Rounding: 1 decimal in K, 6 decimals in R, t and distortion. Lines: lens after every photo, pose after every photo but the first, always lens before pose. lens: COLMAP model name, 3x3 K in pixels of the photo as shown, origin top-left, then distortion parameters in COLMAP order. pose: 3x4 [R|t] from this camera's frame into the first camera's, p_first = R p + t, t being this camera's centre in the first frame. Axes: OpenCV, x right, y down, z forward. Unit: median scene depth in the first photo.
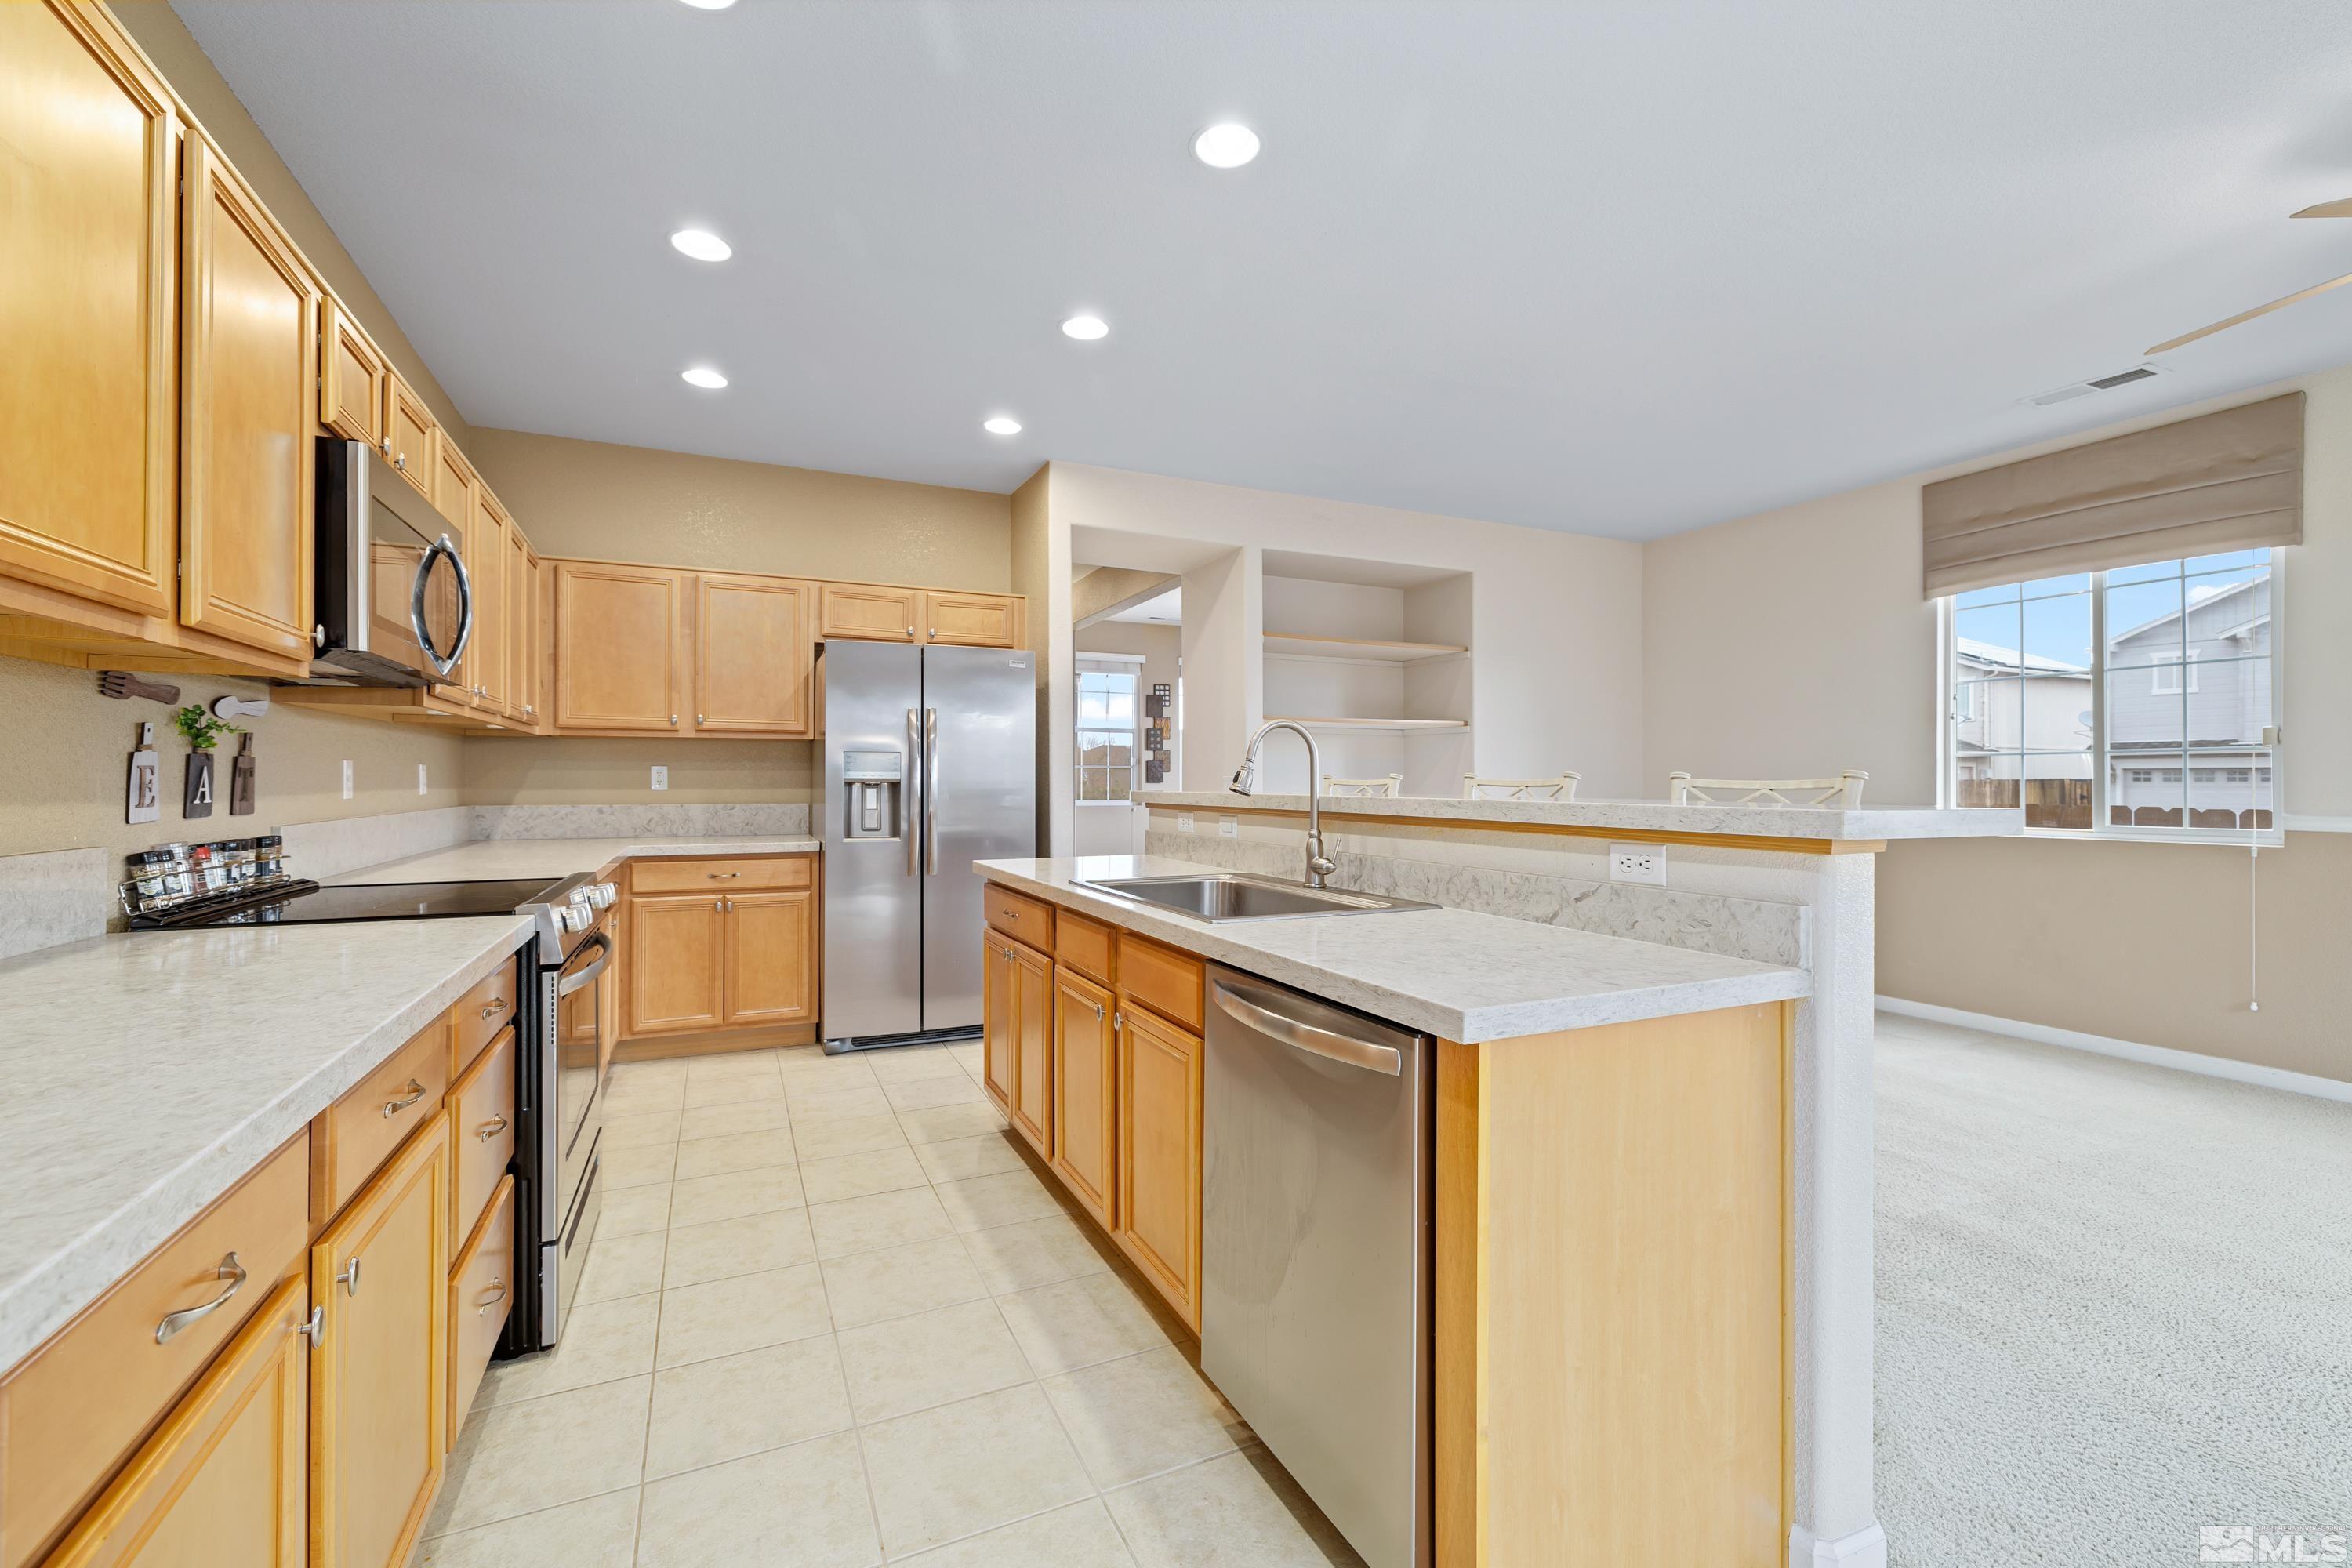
lens RADIAL K [[982.8, 0, 1175.6], [0, 982.8, 776.0], [0, 0, 1]] dist [0.004505, -0.000038]
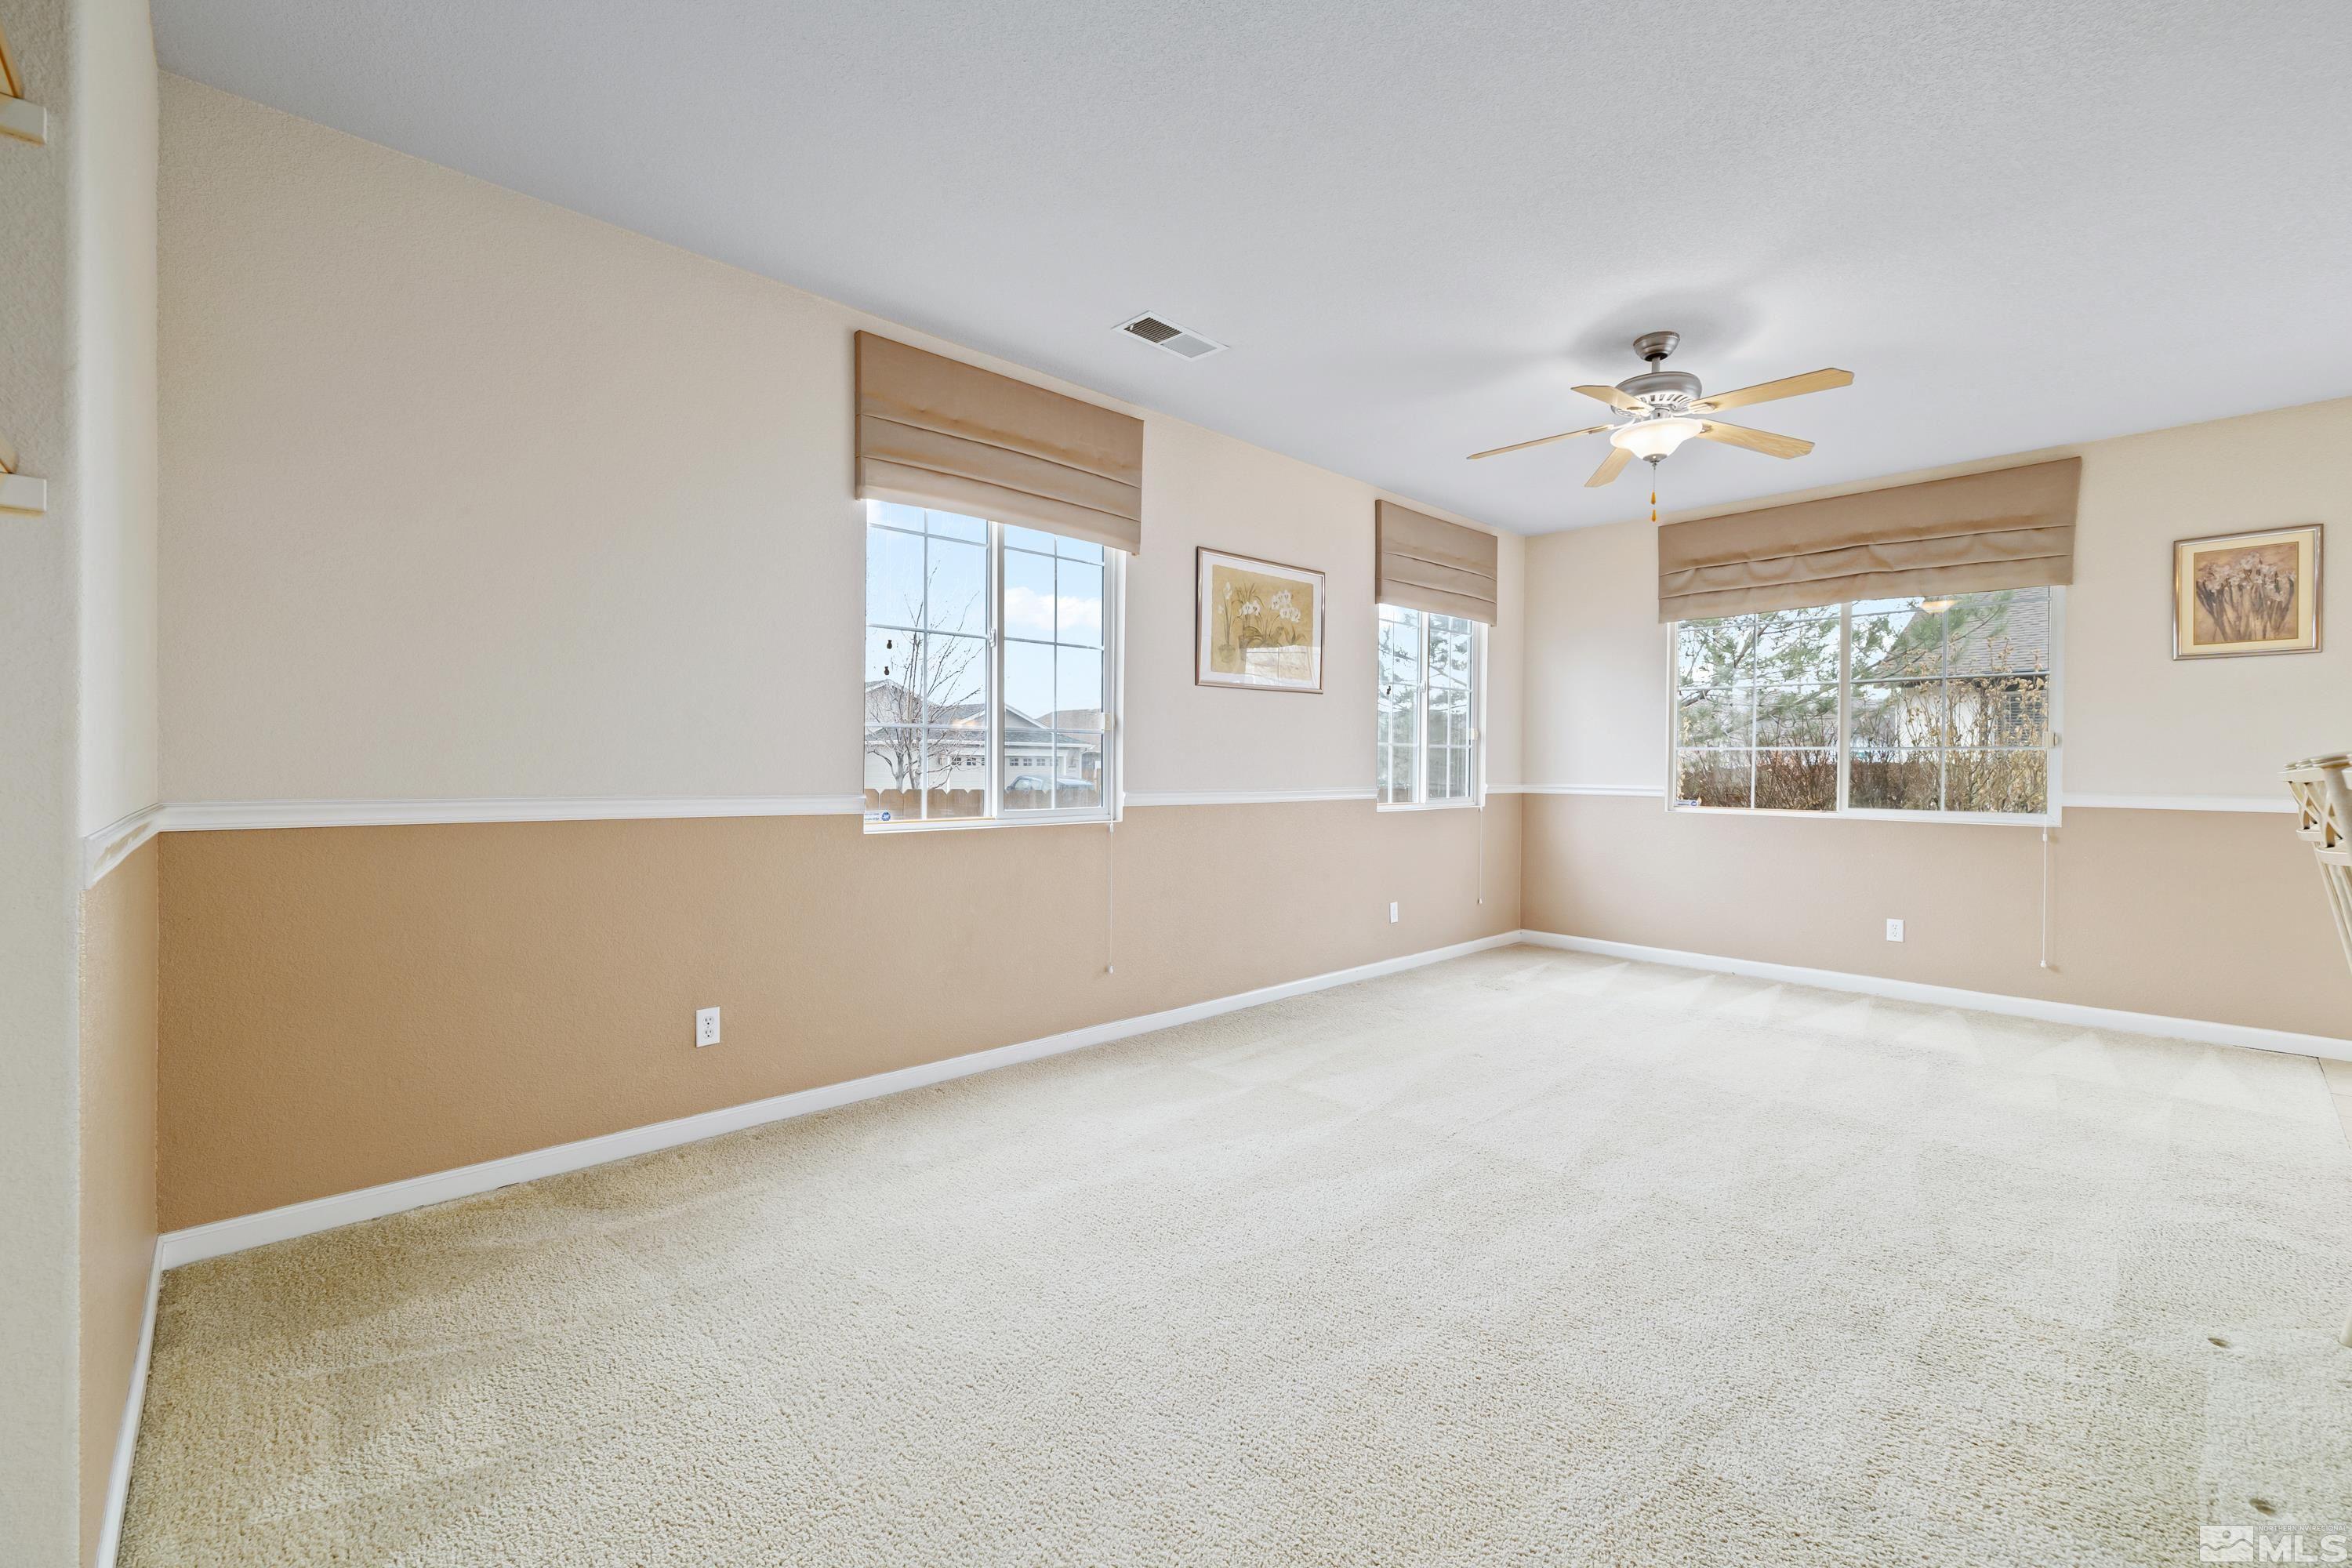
lens RADIAL K [[982.8, 0, 1184.4], [0, 982.8, 770.0], [0, 0, 1]] dist [0.004505, -0.000038]
pose [[-0.316040, -0.007278, 0.948718, 0.045544], [-0.014015, 0.999897, 0.003001, 0.008734], [-0.948642, -0.012348, -0.316110, 1.295882]]
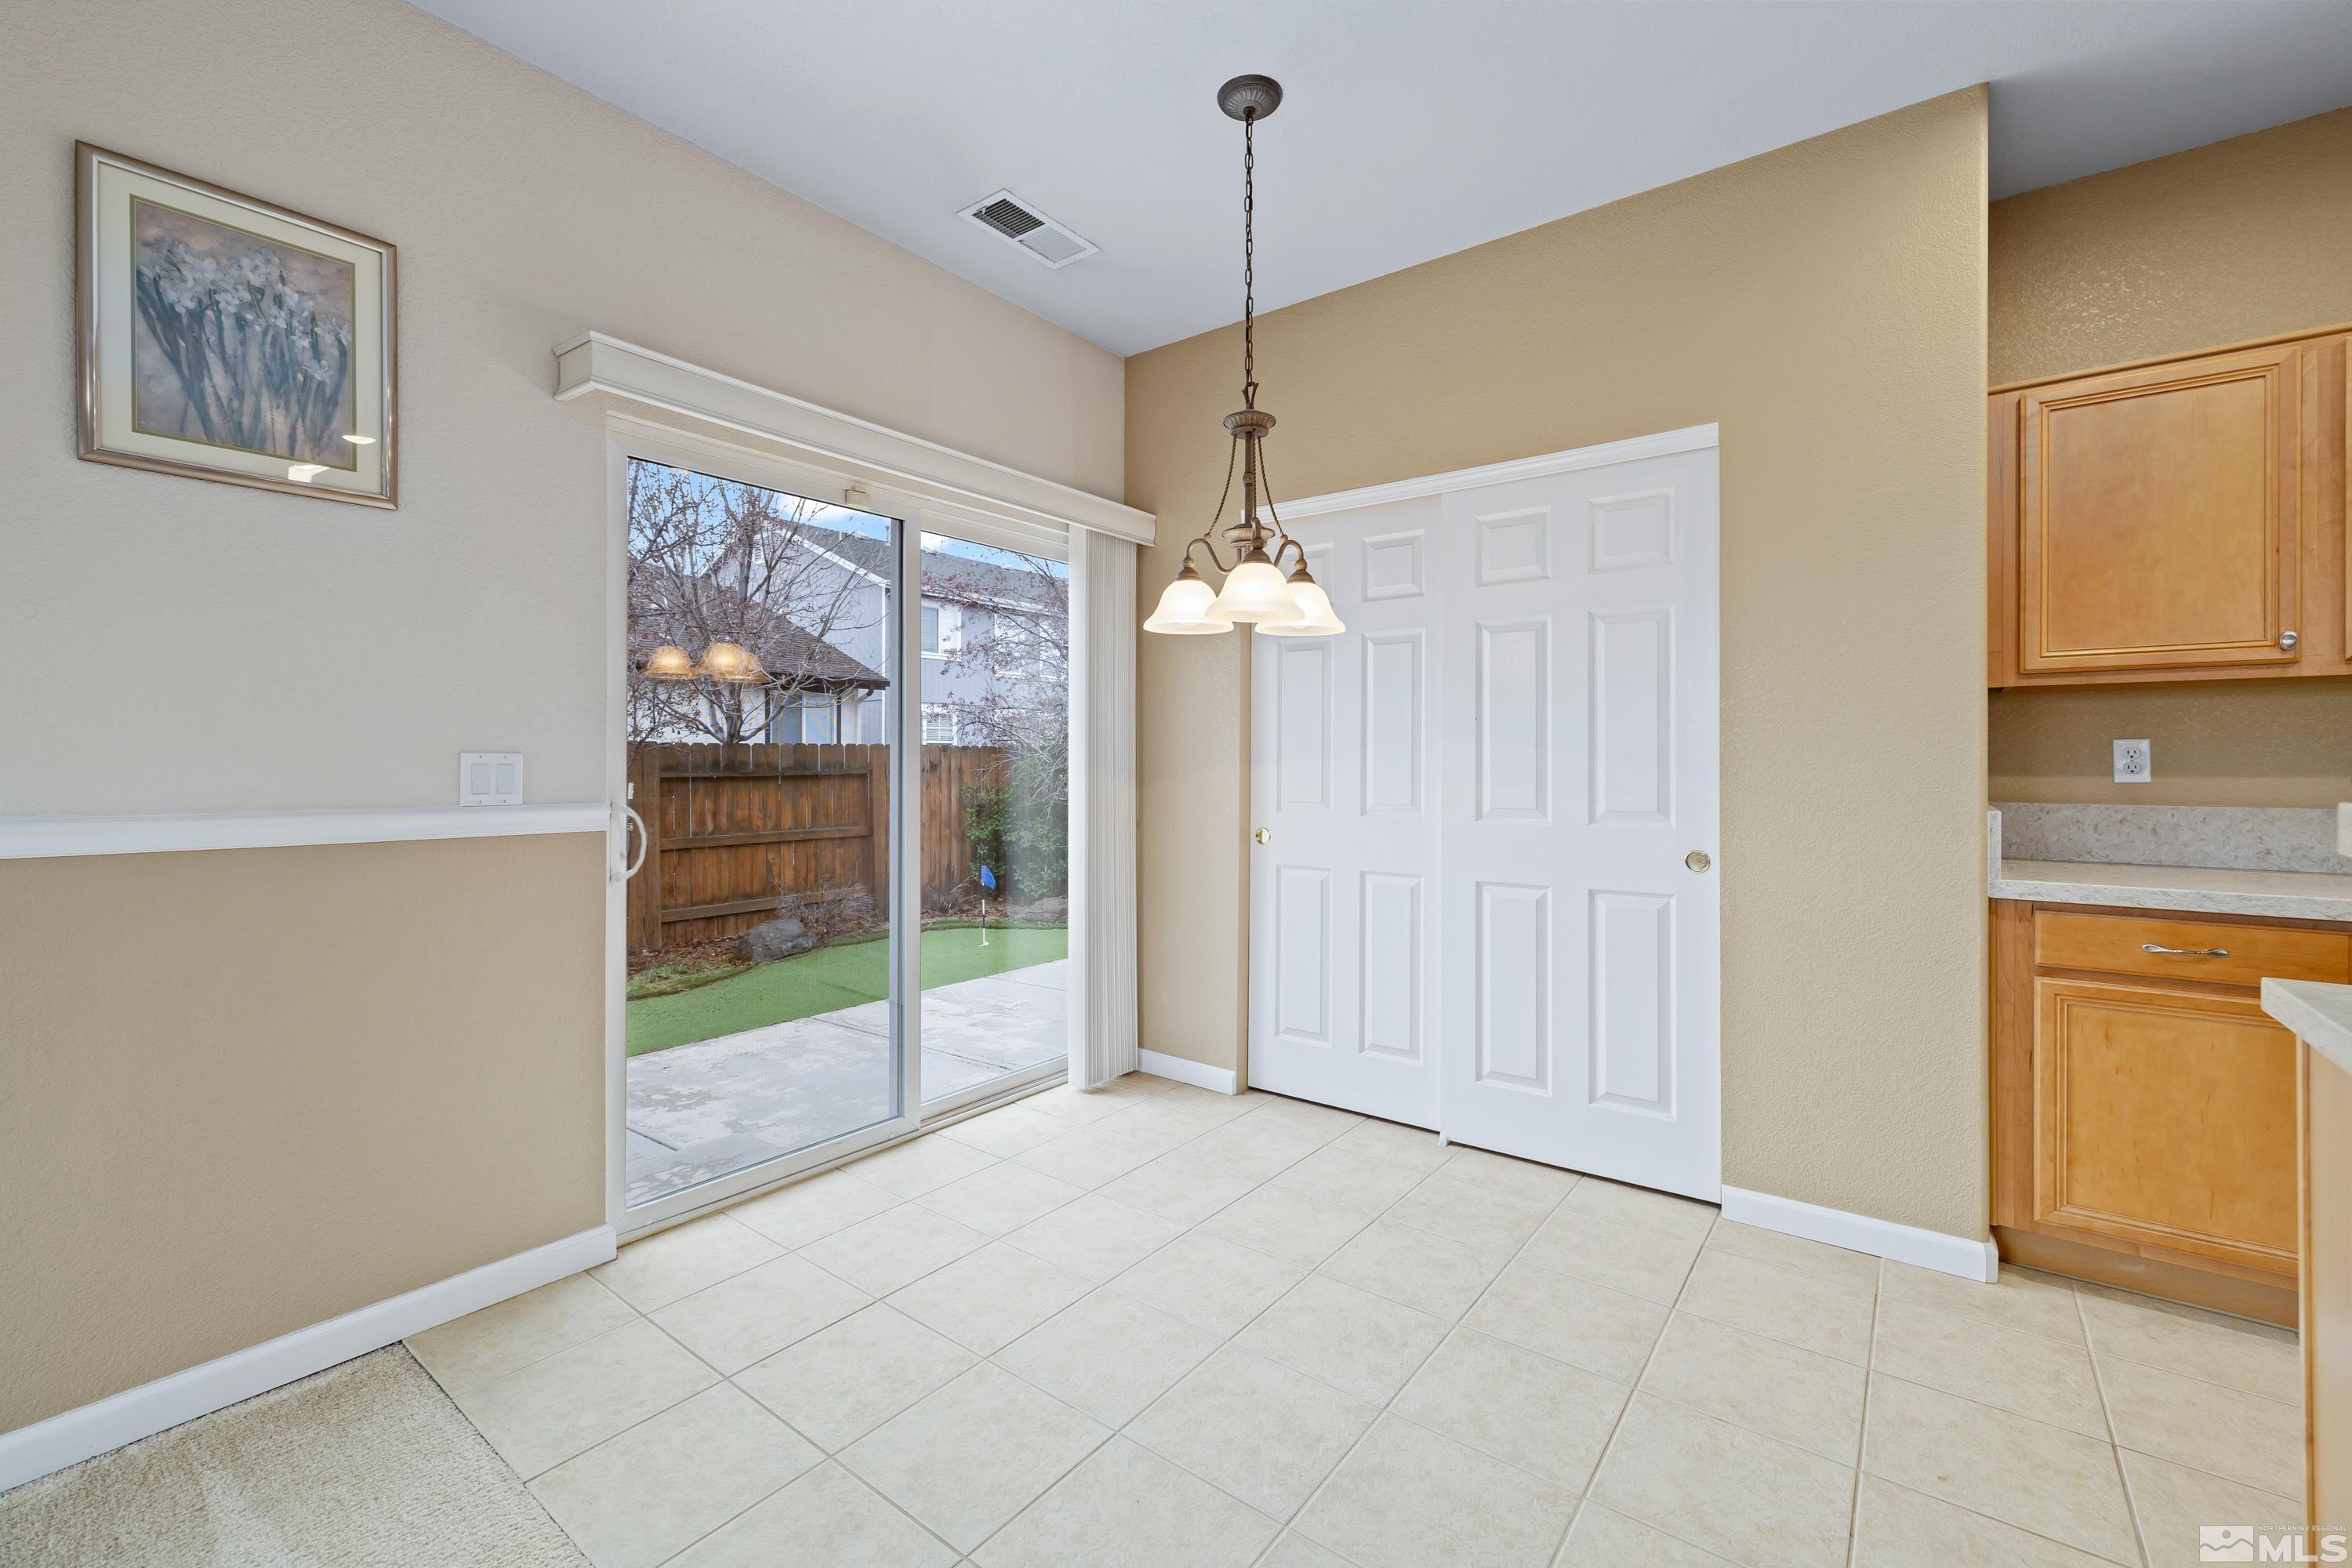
lens RADIAL K [[982.8, 0, 1168.9], [0, 982.8, 763.2], [0, 0, 1]] dist [0.004505, -0.000038]
pose [[-0.892210, -0.002910, -0.451612, 0.552070], [-0.000429, 0.999984, -0.005596, 0.004733], [0.451621, -0.004799, -0.892197, 0.427046]]
